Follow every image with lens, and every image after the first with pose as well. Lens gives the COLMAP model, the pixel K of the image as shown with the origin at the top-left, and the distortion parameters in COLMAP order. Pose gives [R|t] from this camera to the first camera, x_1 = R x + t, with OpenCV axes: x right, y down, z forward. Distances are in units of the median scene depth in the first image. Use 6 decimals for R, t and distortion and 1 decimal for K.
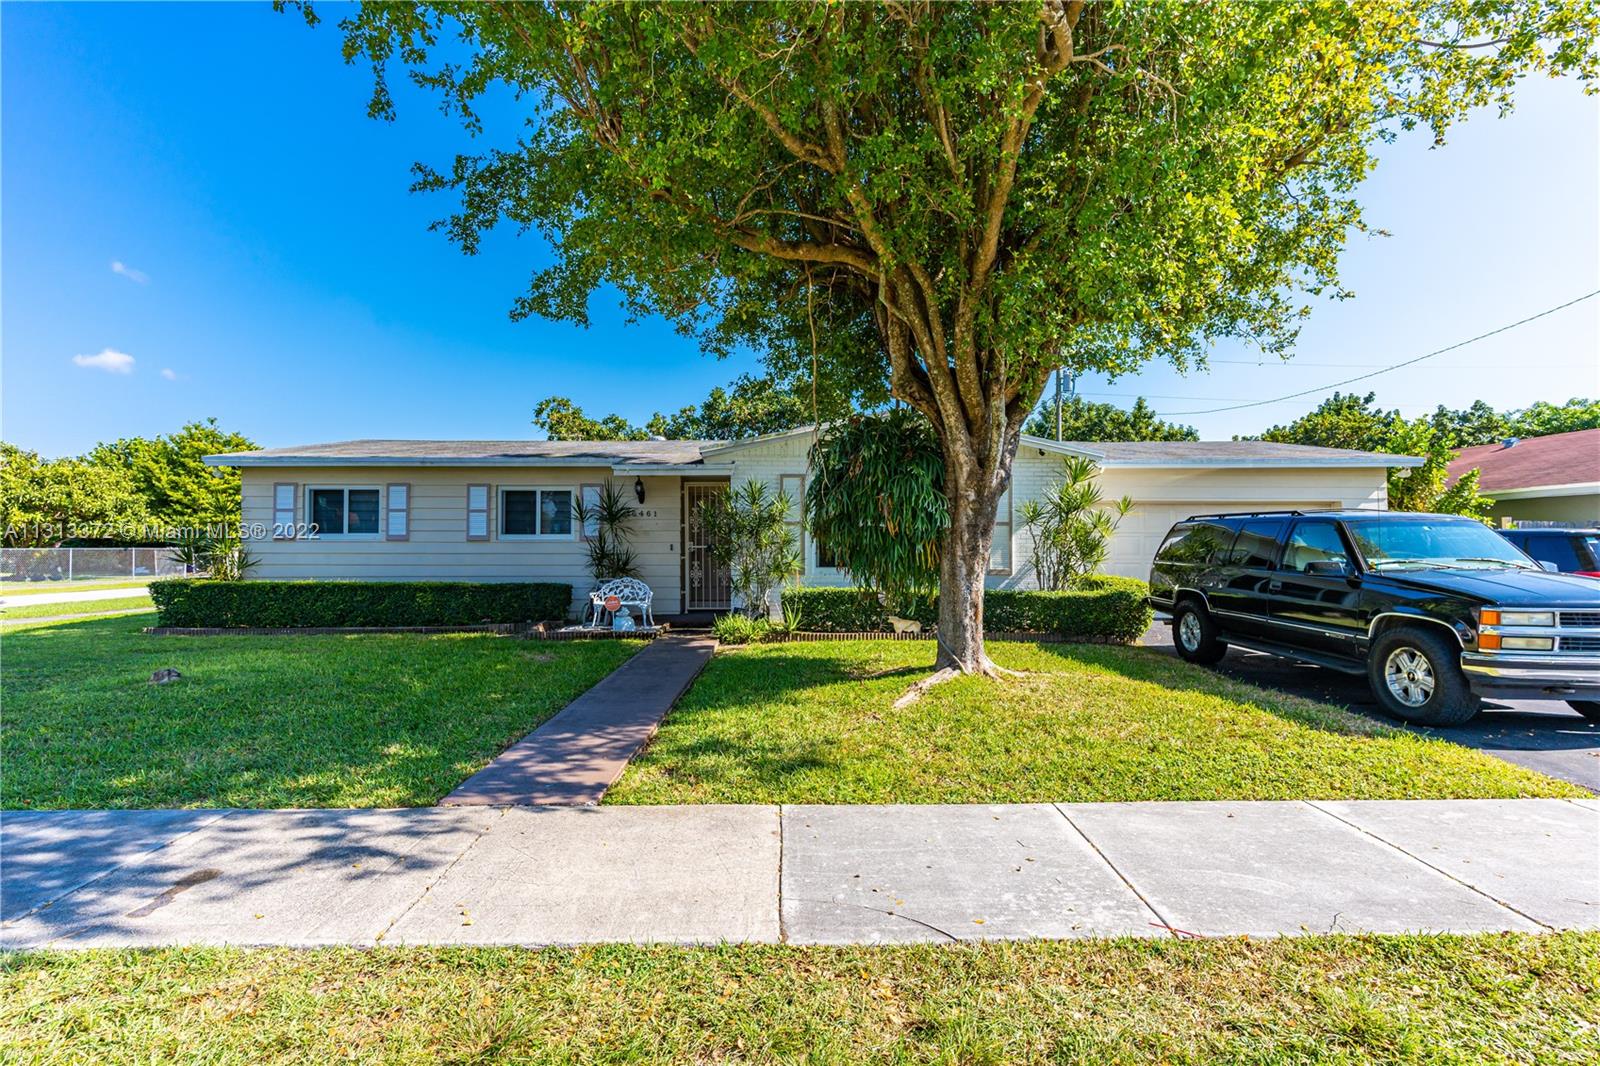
lens RADIAL K [[771.0, 0, 808.9], [0, 771.0, 551.3], [0, 0, 1]] dist [0.003233, 0.000463]
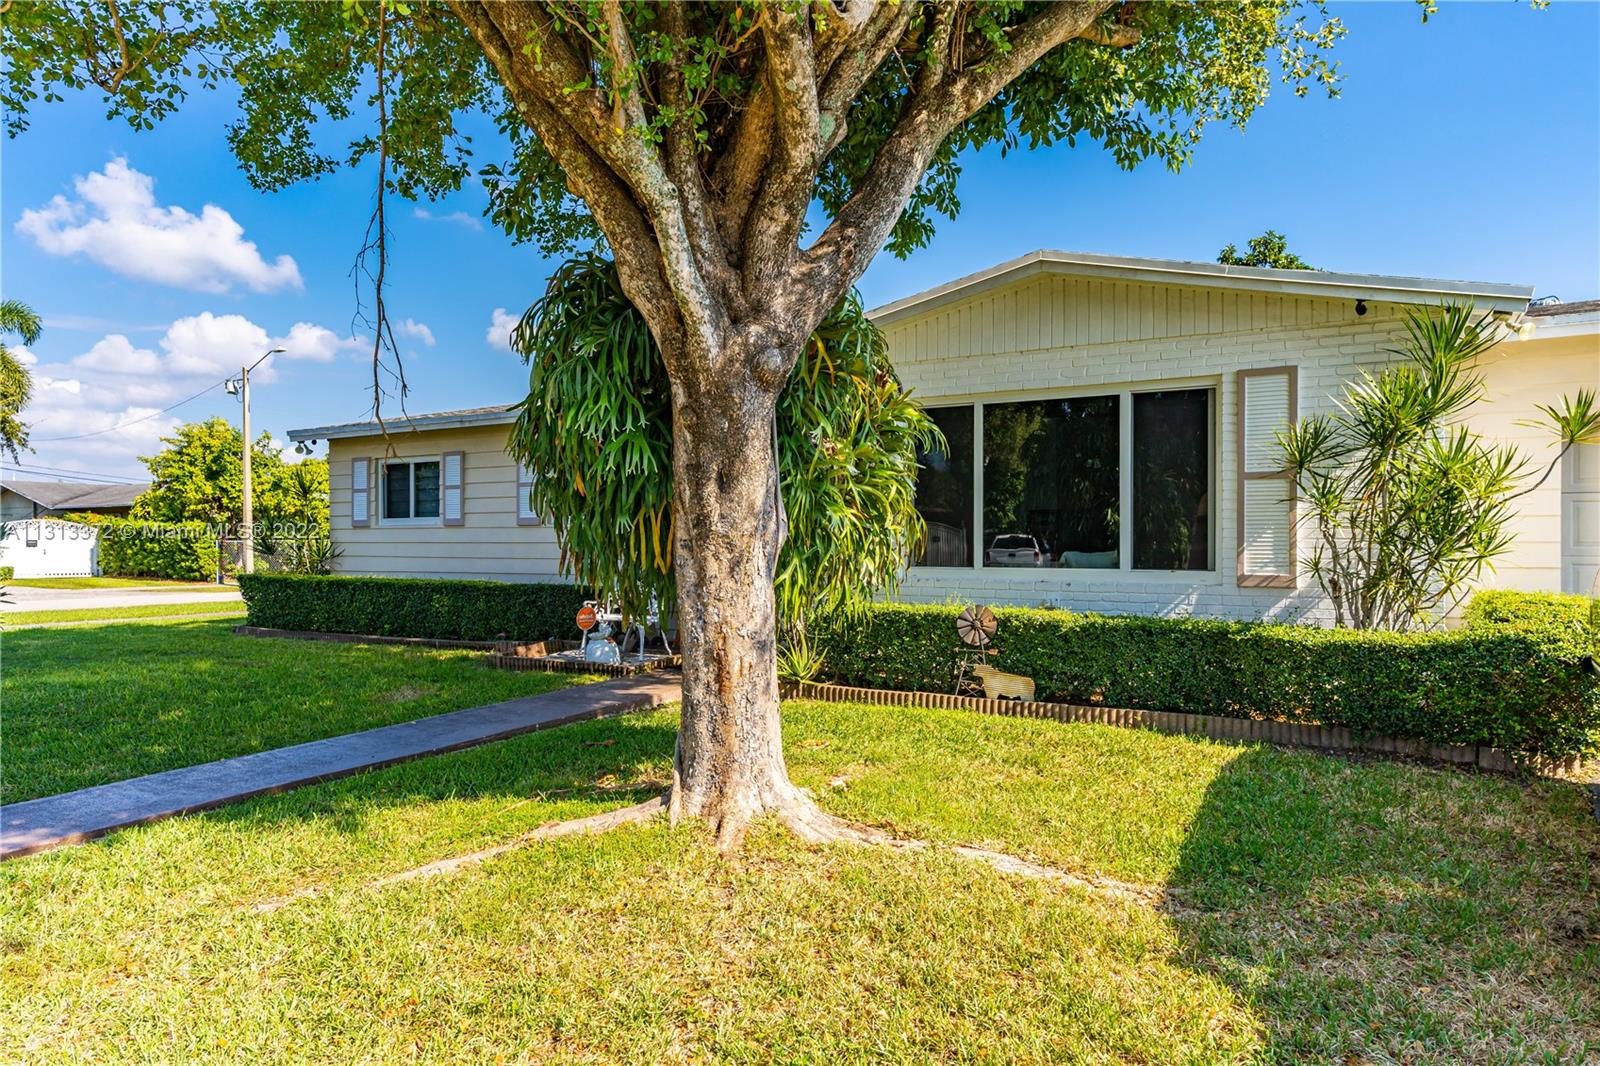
lens RADIAL K [[1034.7, 0, 800.0], [0, 1034.7, 533.0], [0, 0, 1]] dist [-0.002203, -0.000877]
pose [[0.847621, -0.006536, -0.530561, 0.331876], [0.000800, 0.999939, -0.011039, 0.005109], [0.530601, 0.008932, 0.847575, 0.327011]]
